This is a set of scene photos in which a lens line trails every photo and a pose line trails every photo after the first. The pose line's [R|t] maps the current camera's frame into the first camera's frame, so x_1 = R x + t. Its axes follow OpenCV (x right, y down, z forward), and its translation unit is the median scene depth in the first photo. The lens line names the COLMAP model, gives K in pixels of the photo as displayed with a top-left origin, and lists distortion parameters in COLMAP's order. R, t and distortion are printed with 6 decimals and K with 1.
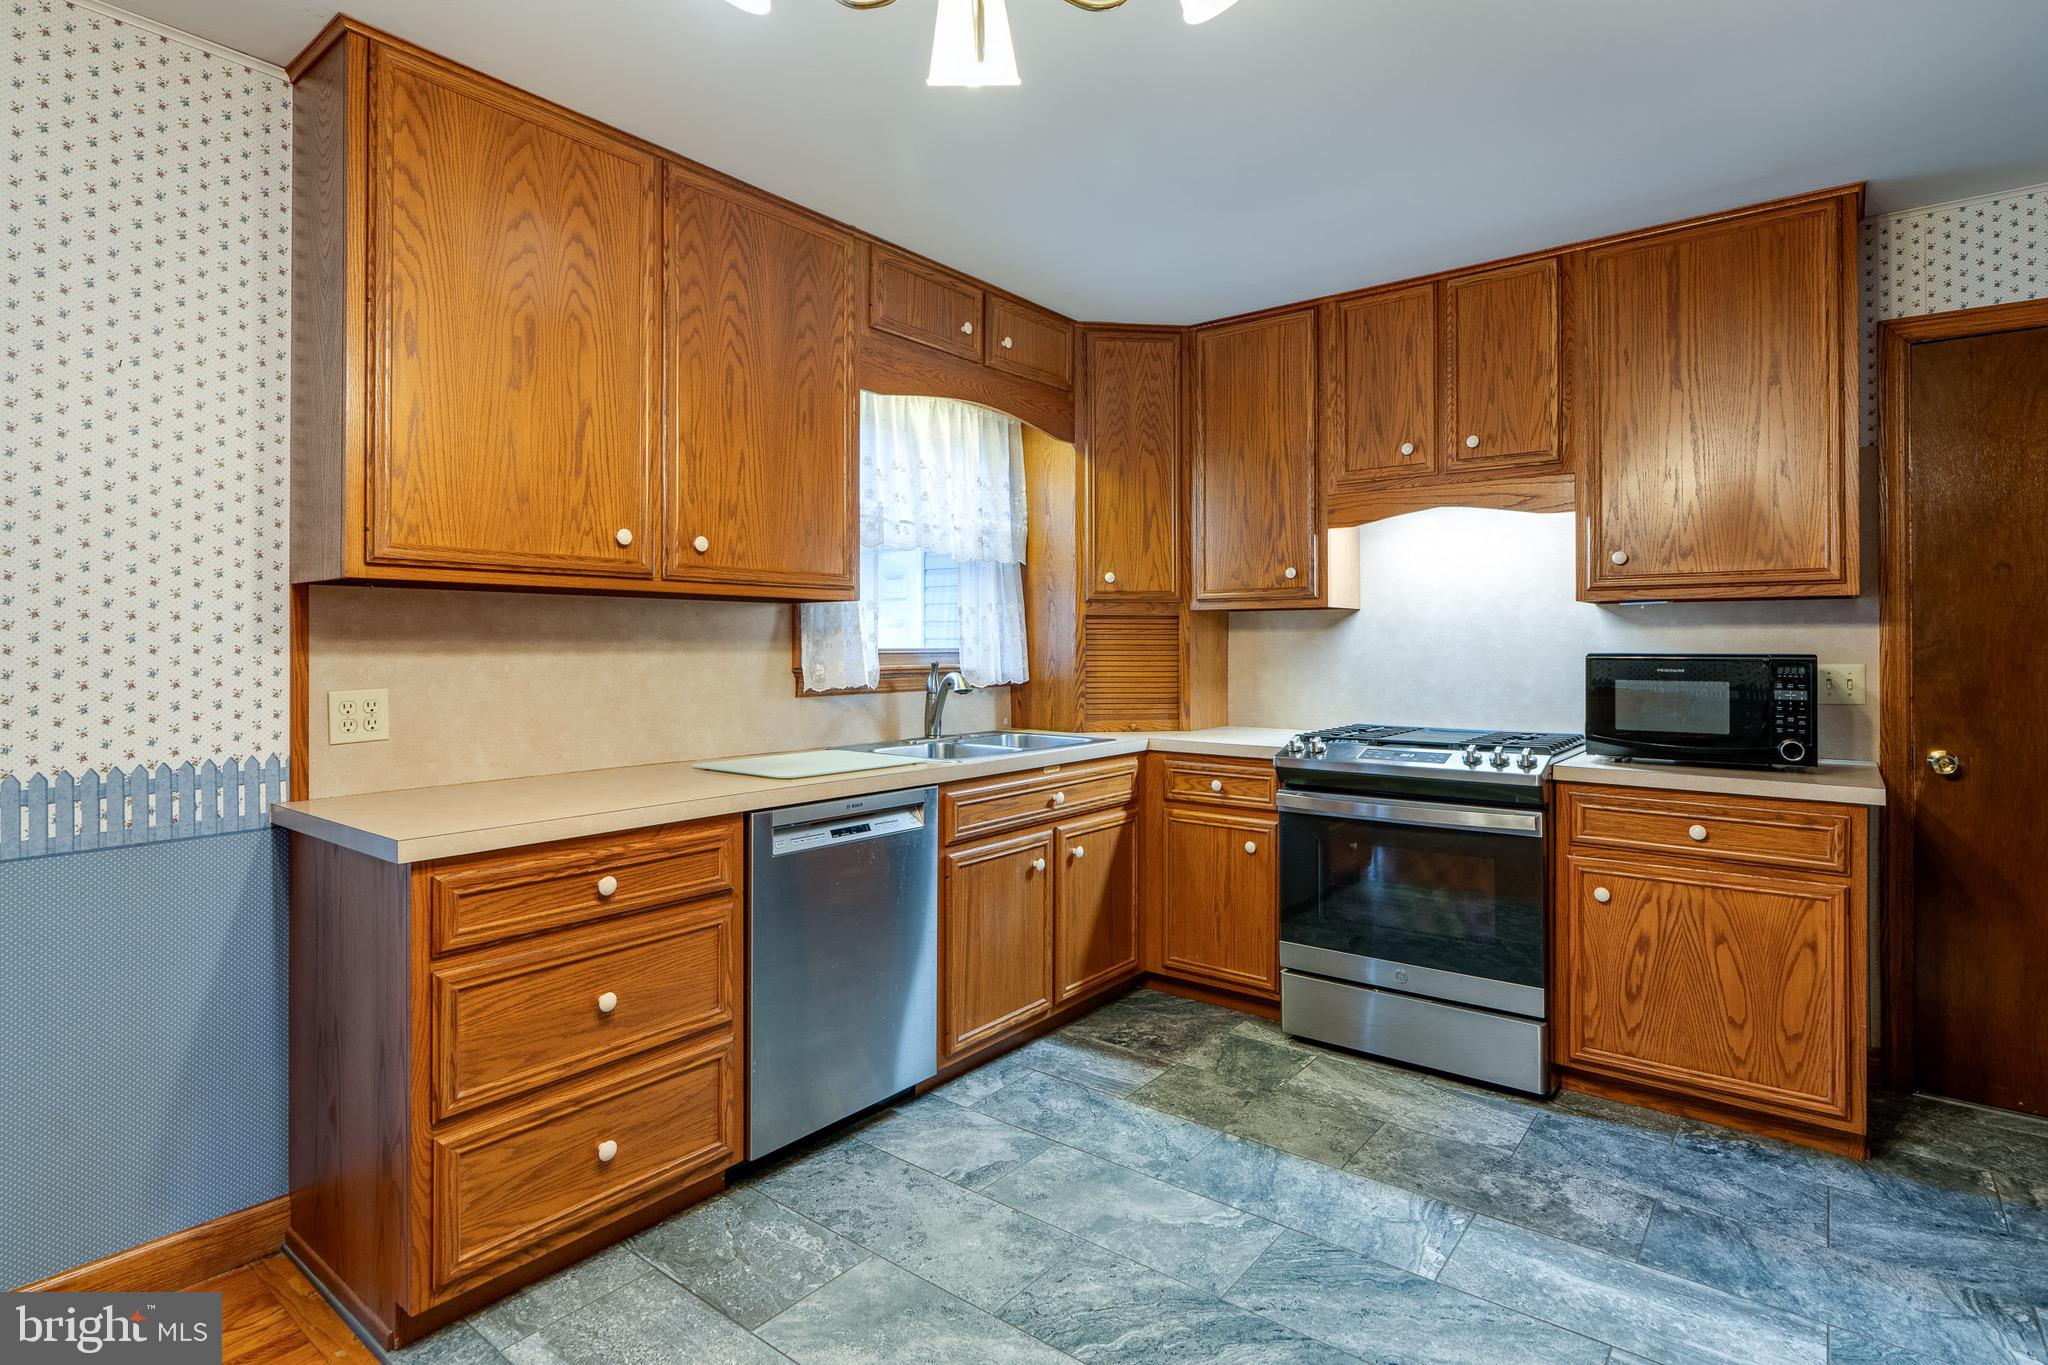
lens RADIAL K [[1029.5, 0, 1037.0], [0, 1029.5, 624.0], [0, 0, 1]] dist [-0.007621, 0.002401]
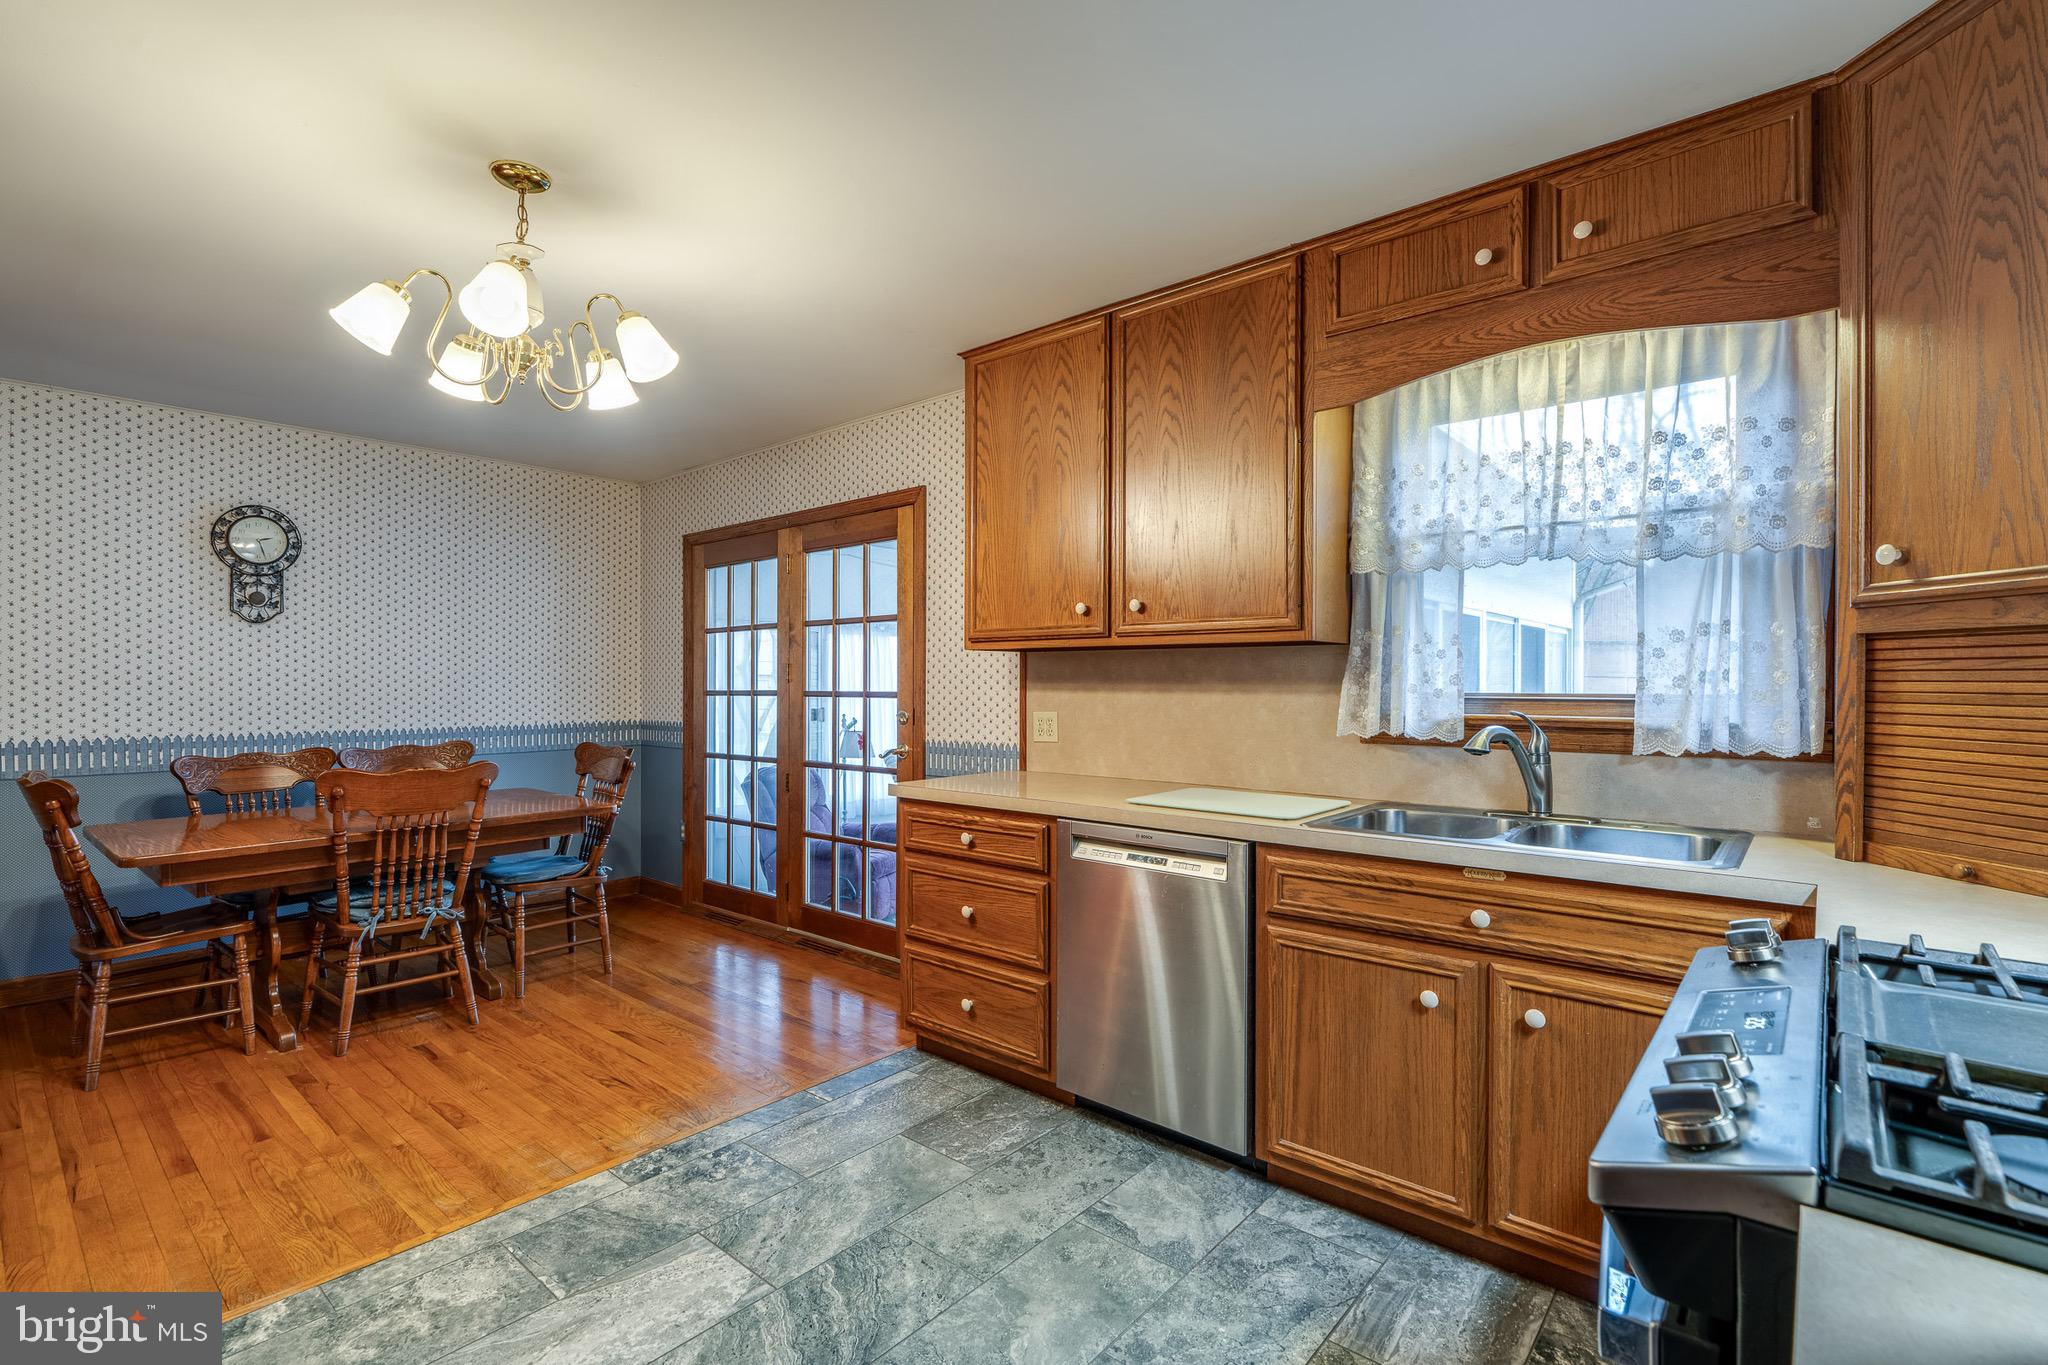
lens RADIAL K [[934.7, 0, 1011.4], [0, 934.7, 678.3], [0, 0, 1]] dist [-0.006852, 0.002144]
pose [[-0.052524, -0.001470, -0.998619, 0.739955], [0.019572, 0.999805, -0.002501, 0.008922], [0.998428, -0.019676, -0.052485, 0.836855]]
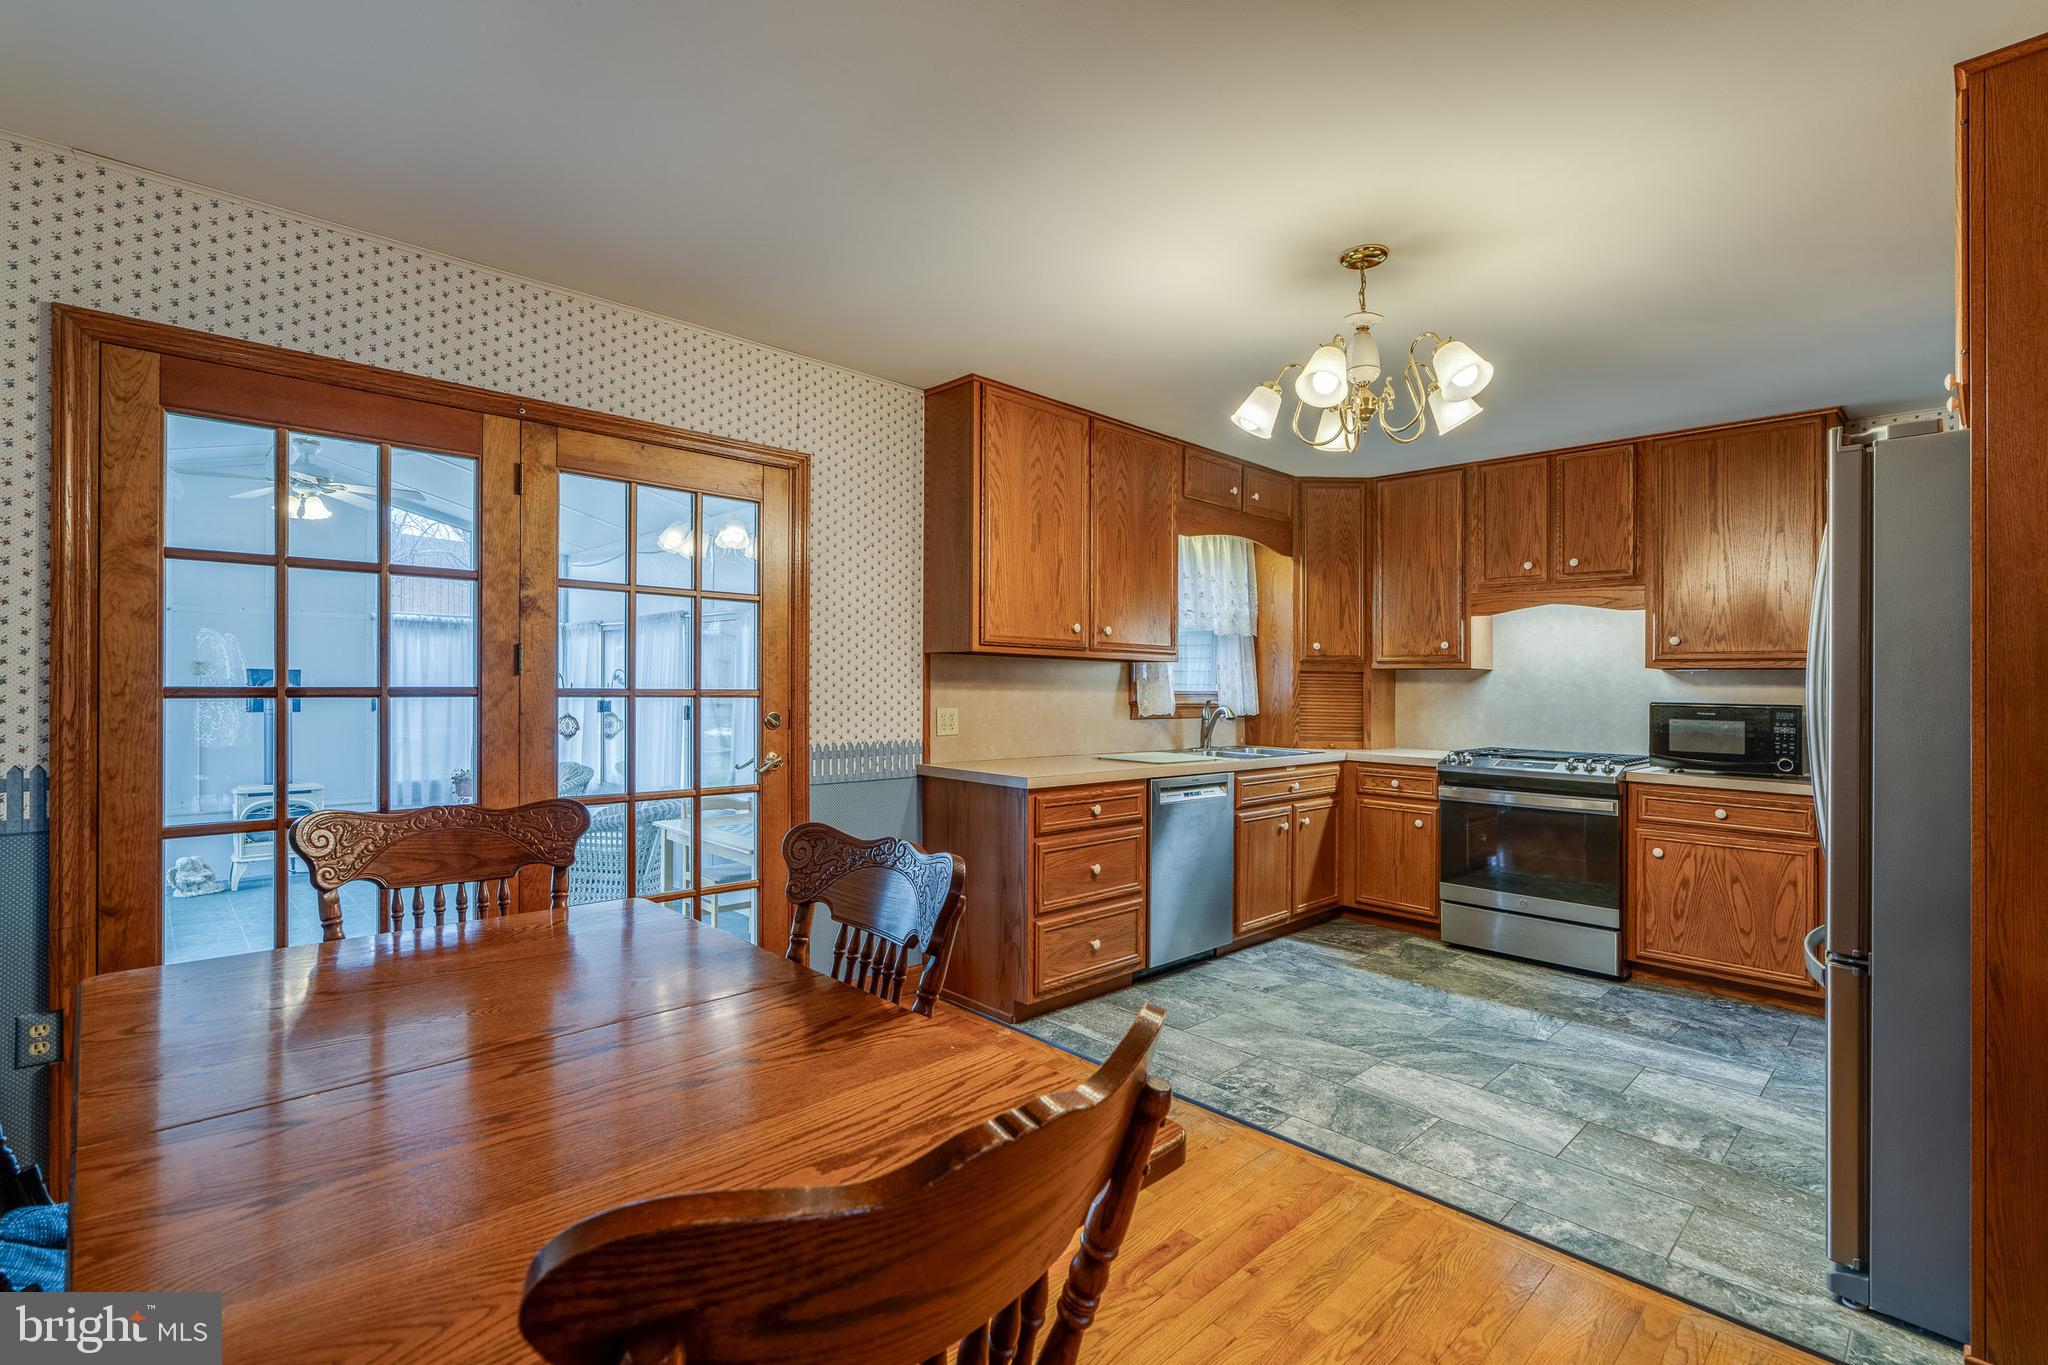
lens RADIAL K [[934.7, 0, 1018.4], [0, 934.7, 652.7], [0, 0, 1]] dist [-0.006852, 0.002144]
pose [[0.989552, 0.011957, -0.143679, -0.228636], [-0.014278, 0.999783, -0.015137, -0.011740], [0.143467, 0.017030, 0.989509, -0.577939]]
